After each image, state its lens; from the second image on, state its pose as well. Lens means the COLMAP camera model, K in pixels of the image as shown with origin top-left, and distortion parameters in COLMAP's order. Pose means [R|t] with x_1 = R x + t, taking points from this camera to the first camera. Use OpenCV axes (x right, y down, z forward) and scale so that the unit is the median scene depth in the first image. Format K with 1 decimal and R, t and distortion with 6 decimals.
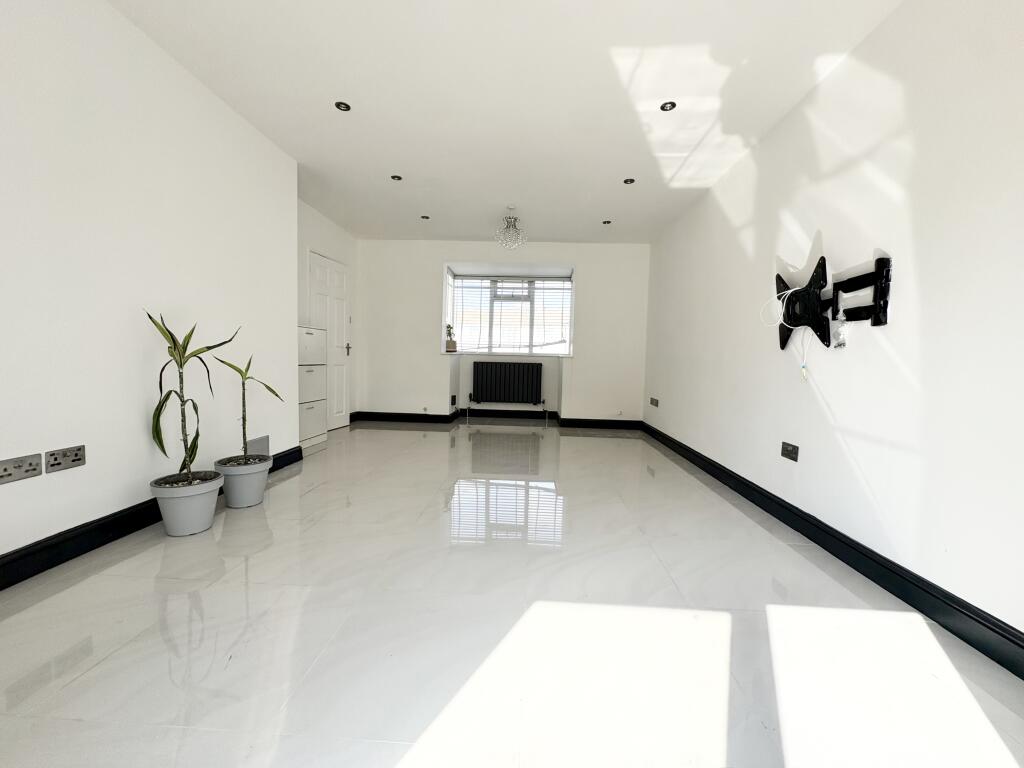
lens RADIAL K [[408.7, 0, 514.4], [0, 408.7, 384.3], [0, 0, 1]] dist [-0.000299, -0.000133]
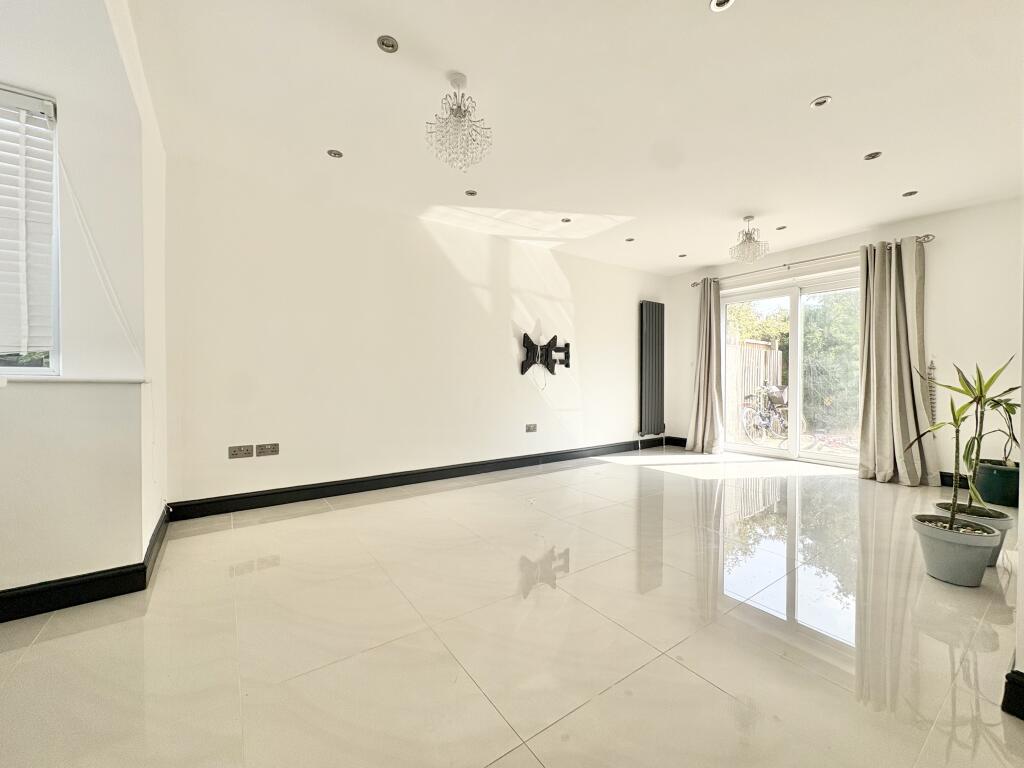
lens RADIAL K [[408.7, 0, 513.5], [0, 408.7, 378.6], [0, 0, 1]] dist [-0.000299, -0.000133]
pose [[-0.629943, -0.031770, 0.775991, -0.842244], [0.032609, 0.997200, 0.067298, -0.223643], [-0.775957, 0.067698, -0.627143, 2.521308]]
